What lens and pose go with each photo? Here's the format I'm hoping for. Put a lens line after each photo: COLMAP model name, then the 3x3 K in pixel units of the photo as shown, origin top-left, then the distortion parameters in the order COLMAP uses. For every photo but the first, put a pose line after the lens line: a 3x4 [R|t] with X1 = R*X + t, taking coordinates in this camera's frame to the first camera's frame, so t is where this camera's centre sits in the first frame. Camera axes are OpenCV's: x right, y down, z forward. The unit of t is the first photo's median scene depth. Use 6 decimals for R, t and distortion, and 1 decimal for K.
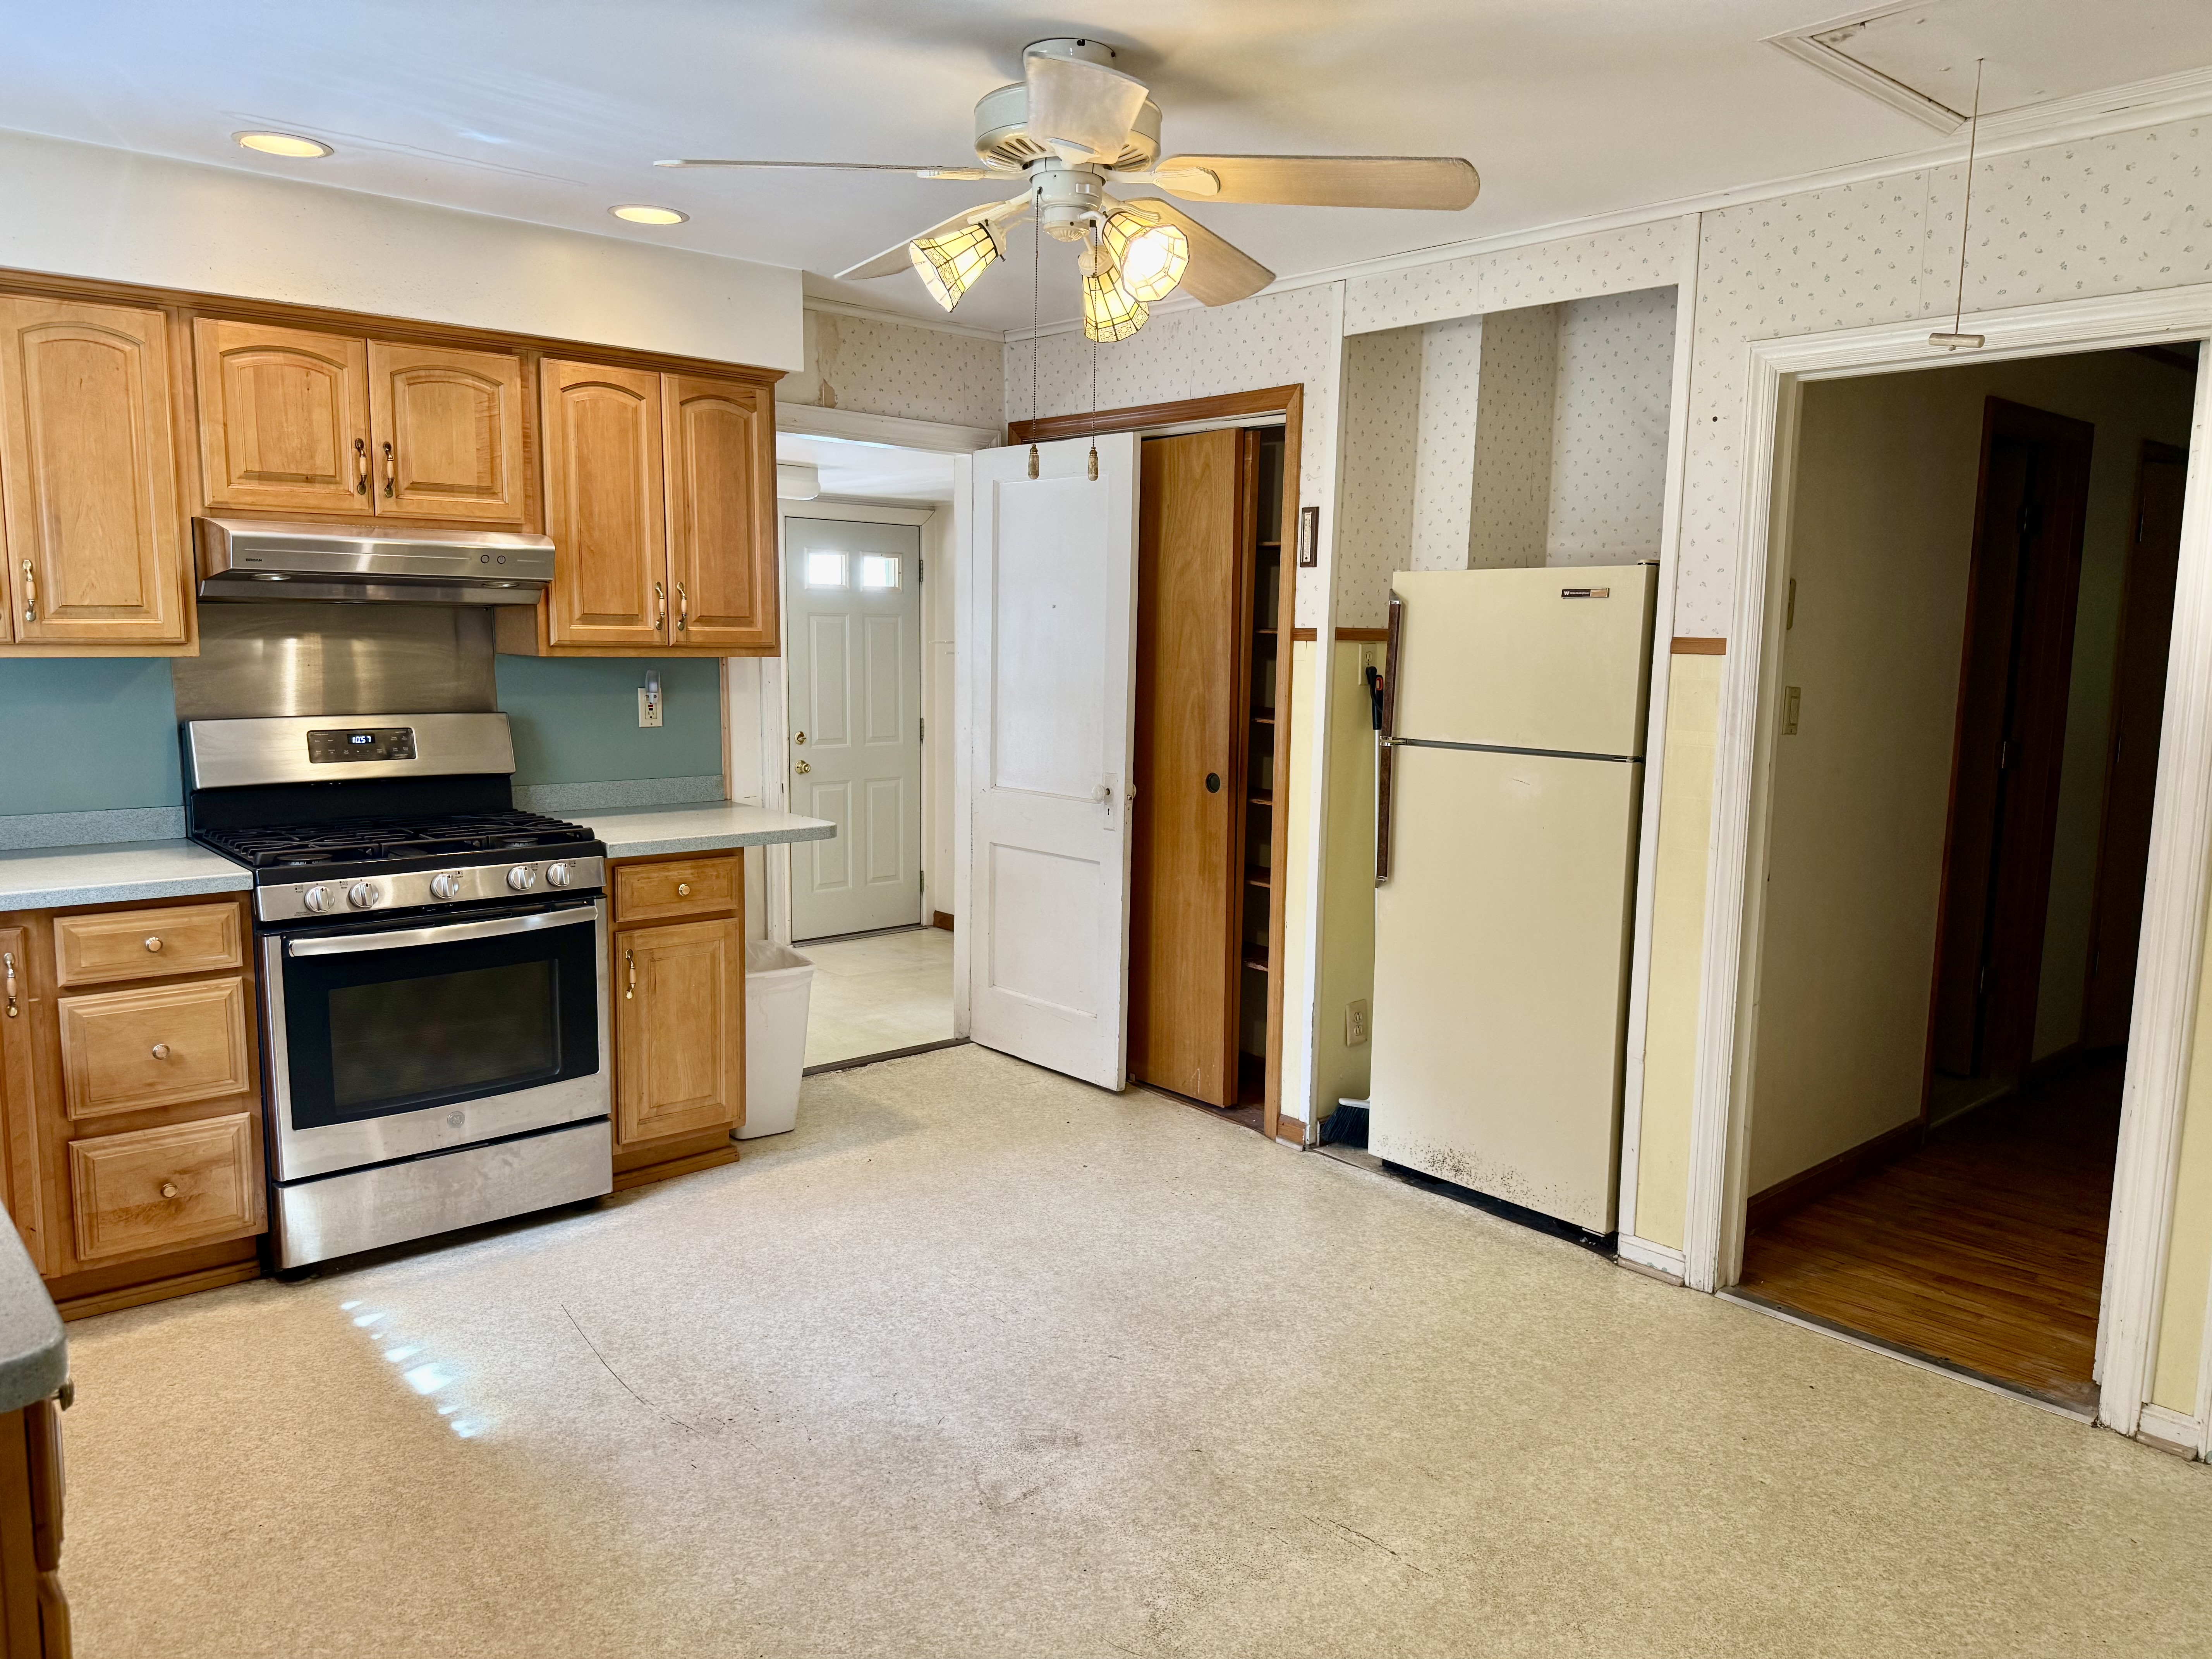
lens RADIAL K [[1565.5, 0, 1099.9], [0, 1565.5, 823.9], [0, 0, 1]] dist [0.135535, -0.158011]
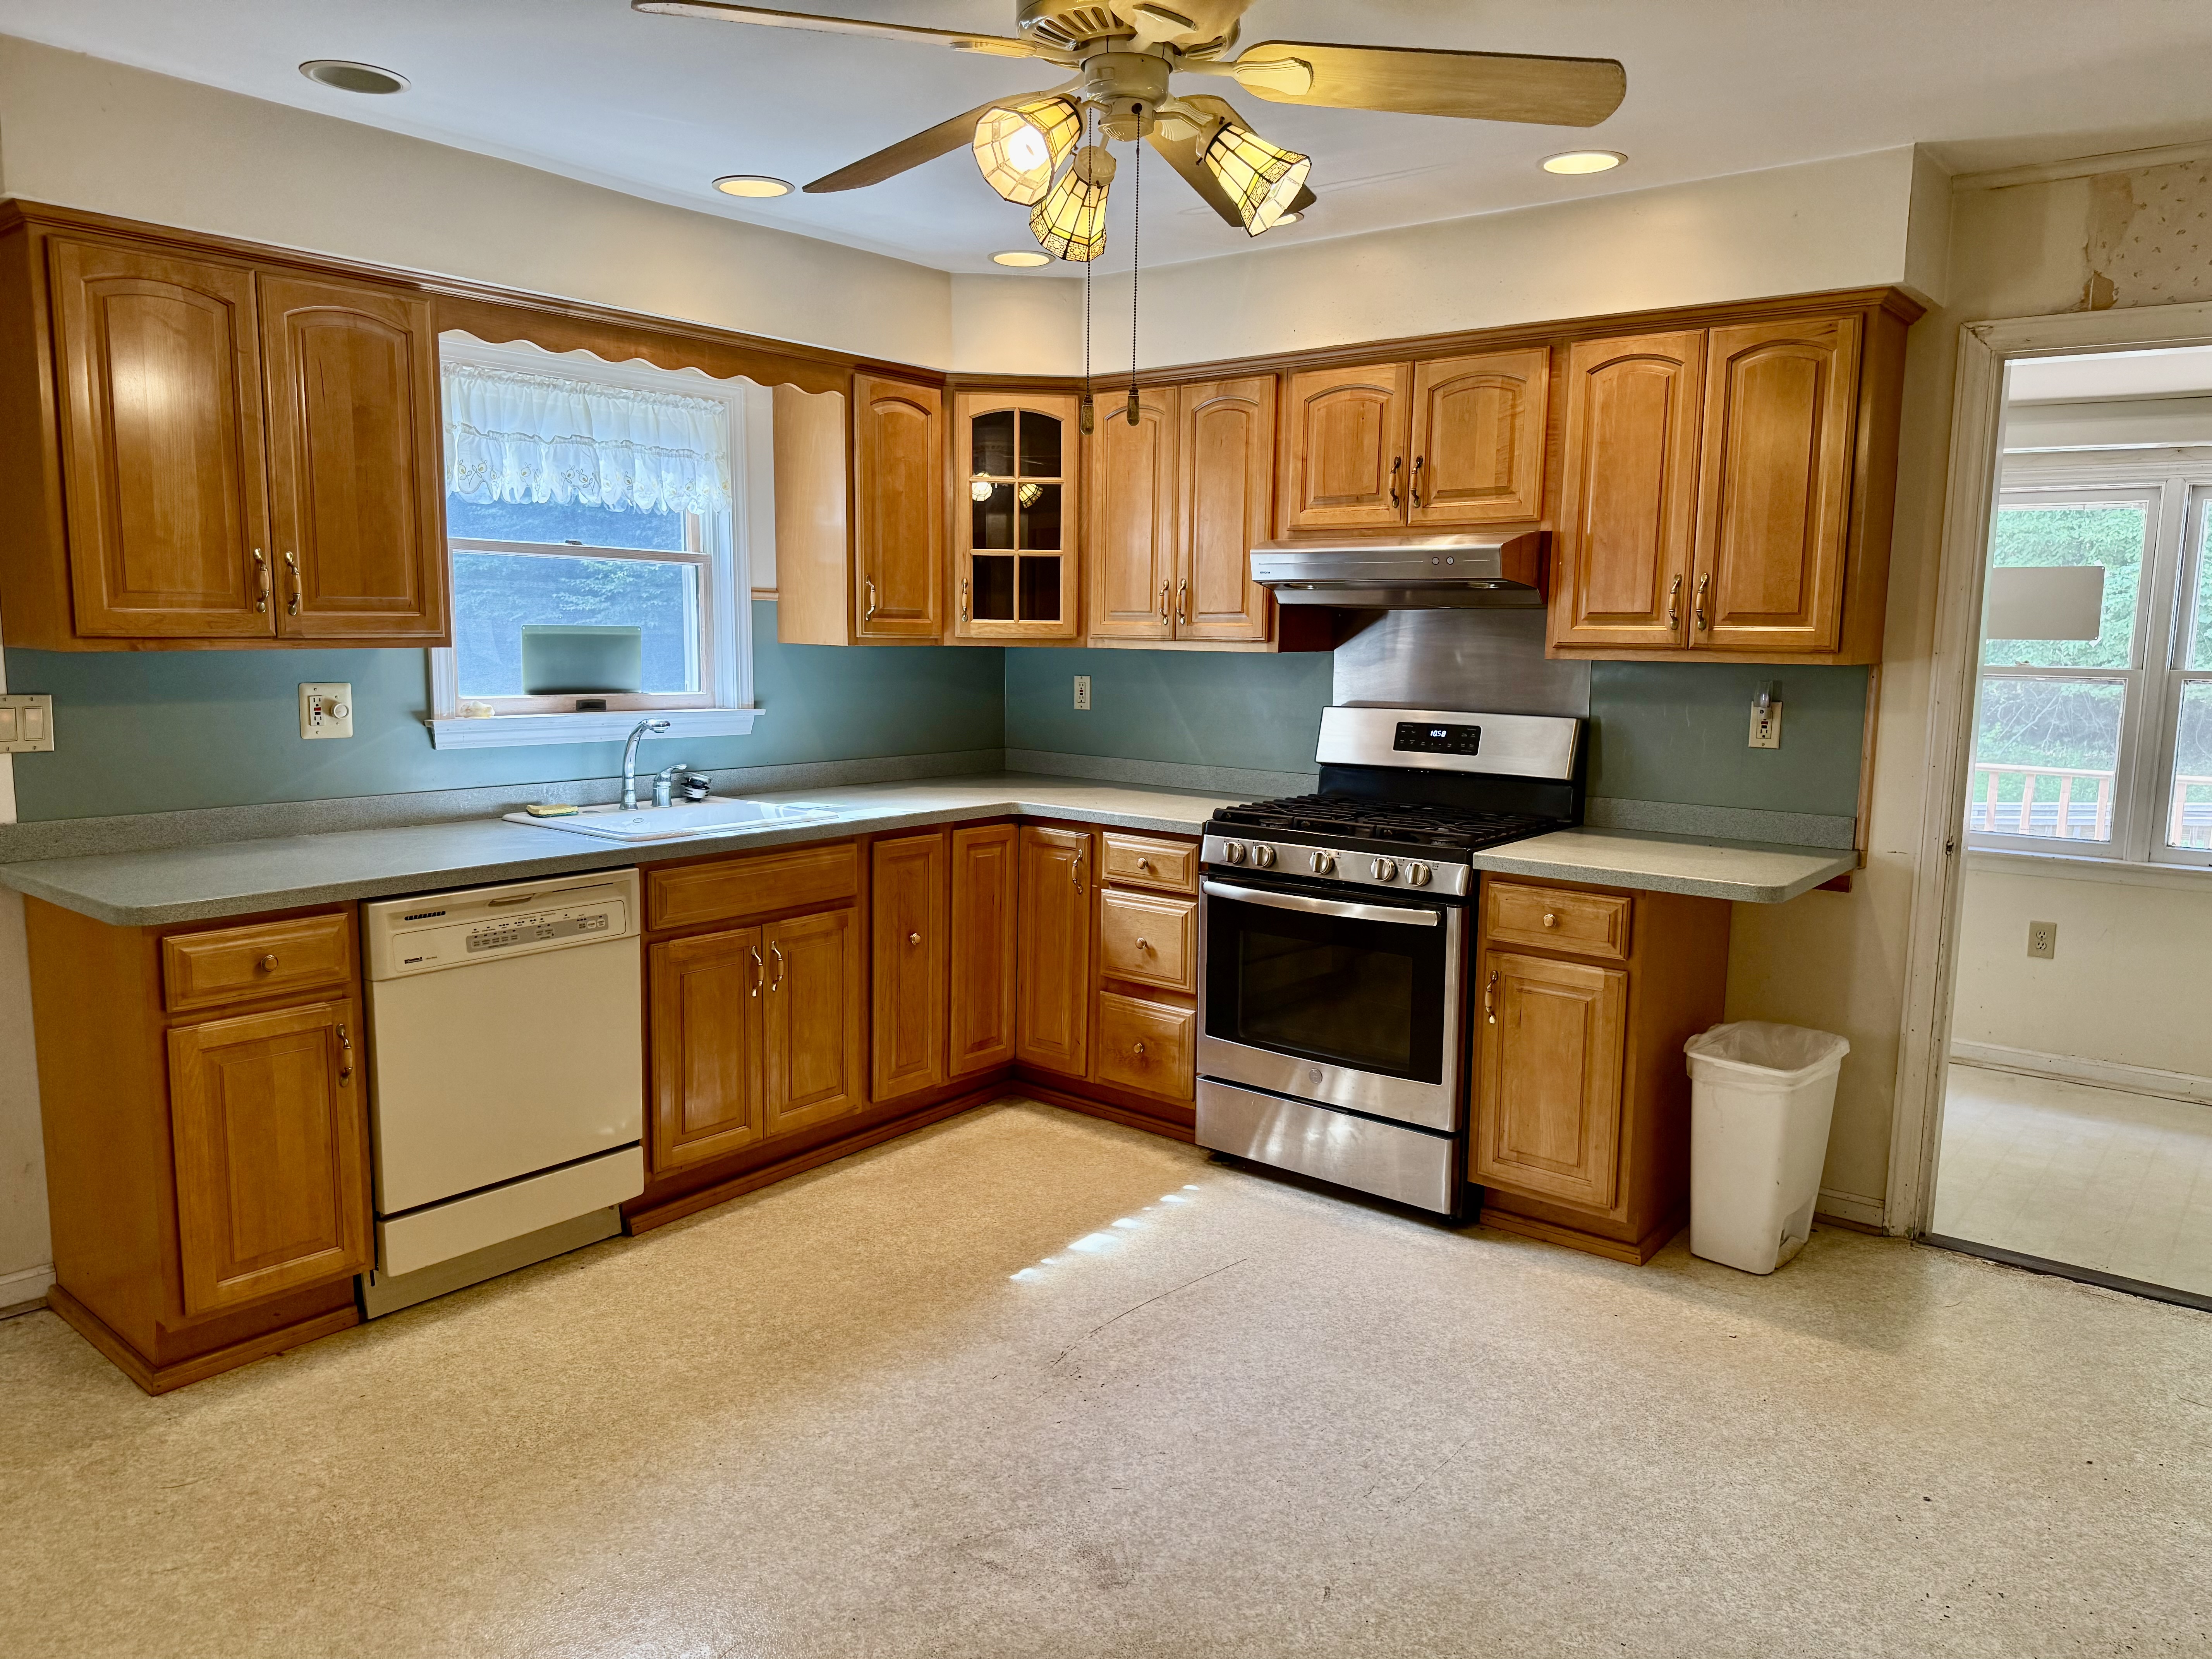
lens RADIAL K [[1565.5, 0, 1099.9], [0, 1565.5, 823.9], [0, 0, 1]] dist [0.135535, -0.158011]
pose [[0.189766, 0.117596, -0.974761, 0.572493], [-0.139025, 0.986017, 0.091889, -0.060890], [0.971937, 0.118078, 0.203462, 0.591759]]
